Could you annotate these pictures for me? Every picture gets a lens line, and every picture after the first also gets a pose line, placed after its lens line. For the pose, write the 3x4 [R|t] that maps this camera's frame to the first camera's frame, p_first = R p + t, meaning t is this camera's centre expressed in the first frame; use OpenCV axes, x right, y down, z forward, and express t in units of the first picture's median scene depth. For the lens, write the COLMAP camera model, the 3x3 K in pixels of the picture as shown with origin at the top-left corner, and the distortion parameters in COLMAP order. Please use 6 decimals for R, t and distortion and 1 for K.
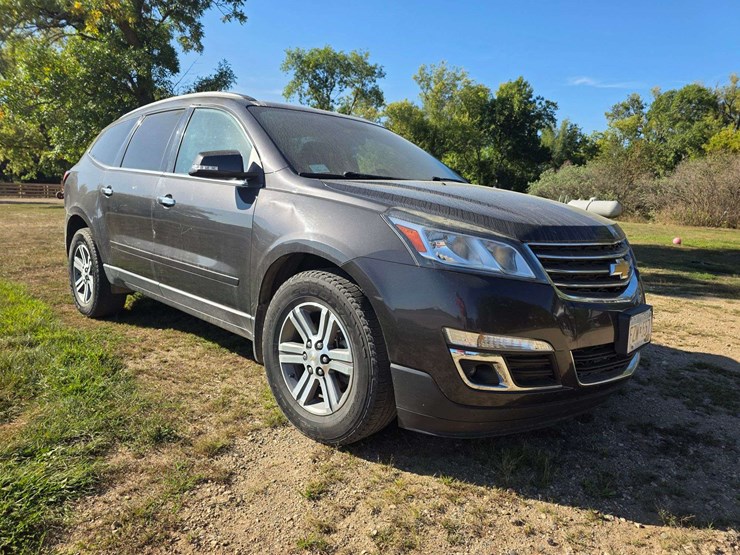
lens RADIAL K [[500.5, 0, 362.1], [0, 500.5, 265.6], [0, 0, 1]] dist [0.059113, -0.063842]
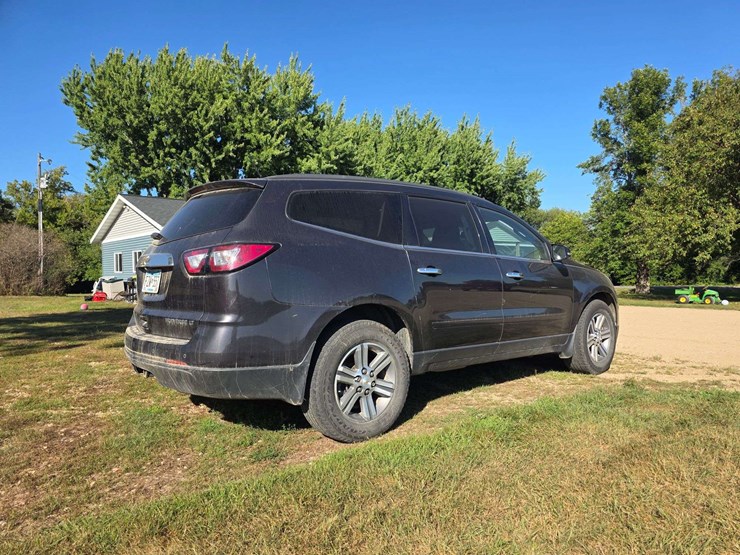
lens RADIAL K [[492.8, 0, 368.7], [0, 492.8, 272.2], [0, 0, 1]] dist [0.053565, -0.054978]
pose [[0.122224, -0.032726, 0.991963, -1.677750], [0.147067, 0.989020, 0.014508, -0.204459], [-0.981546, 0.144112, 0.125695, 1.154979]]
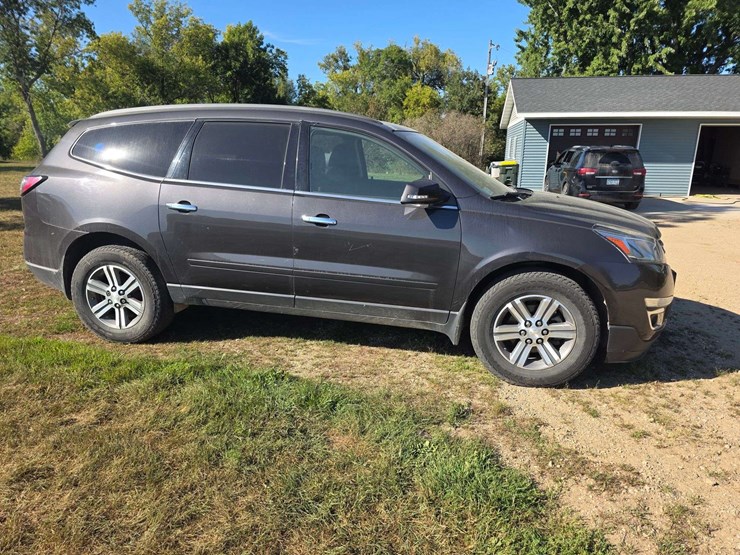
lens RADIAL K [[500.5, 0, 370.0], [0, 500.5, 277.5], [0, 0, 1]] dist [0.065791, -0.067887]
pose [[0.854813, -0.145102, 0.498238, -0.799921], [0.082392, 0.985883, 0.145762, -0.146346], [-0.512354, -0.083549, 0.854700, 0.020310]]
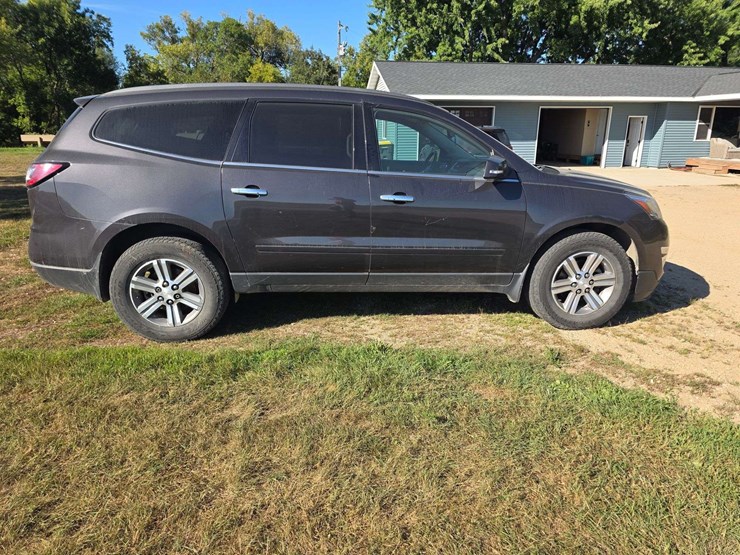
lens RADIAL K [[496.7, 0, 379.1], [0, 496.7, 274.7], [0, 0, 1]] dist [0.065771, -0.065715]
pose [[0.646358, -0.232906, 0.726620, -1.196258], [0.113775, 0.971049, 0.210046, -0.189666], [-0.754504, -0.053093, 0.654144, 0.278931]]
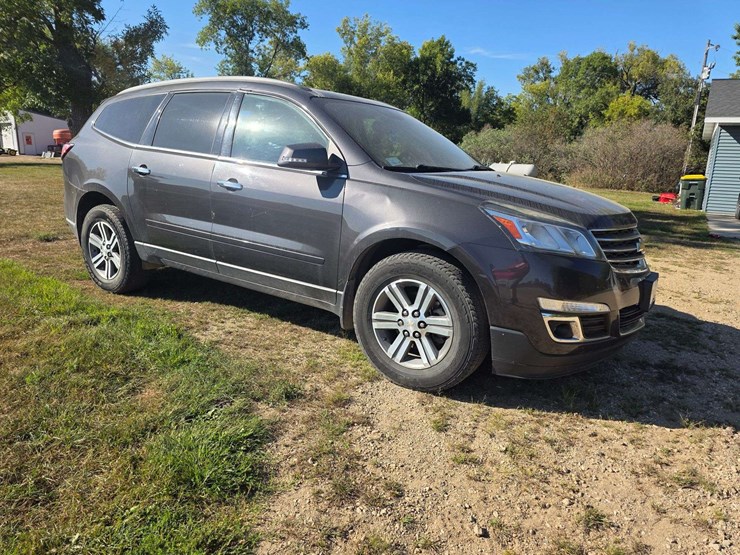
lens RADIAL K [[500.5, 0, 370.0], [0, 500.5, 277.5], [0, 0, 1]] dist [0.065791, -0.067887]
pose [[0.984546, -0.029629, 0.172600, -0.270890], [0.011806, 0.994571, 0.103385, -0.037470], [-0.174726, -0.099750, 0.979551, -0.110605]]
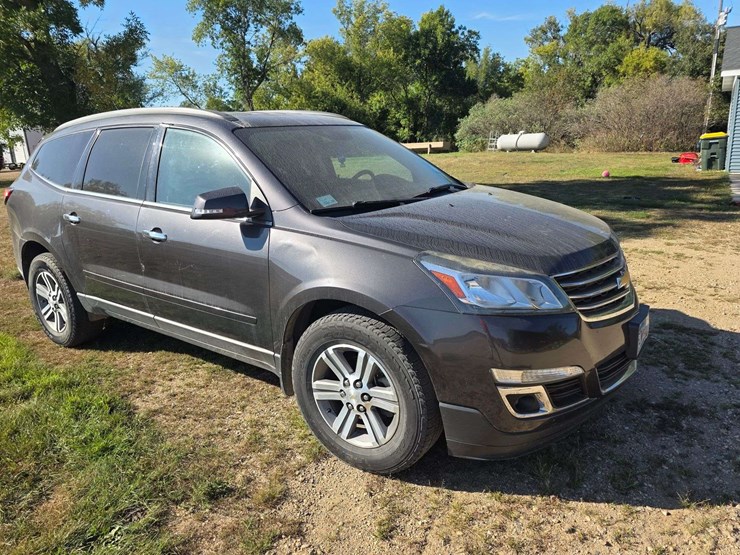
lens RADIAL K [[505.0, 0, 368.1], [0, 505.0, 269.8], [0, 0, 1]] dist [0.051679, -0.046595]
pose [[0.985568, -0.112403, 0.126574, -0.114860], [0.096776, 0.987615, 0.123496, -0.134930], [-0.138888, -0.109465, 0.984240, -0.004401]]
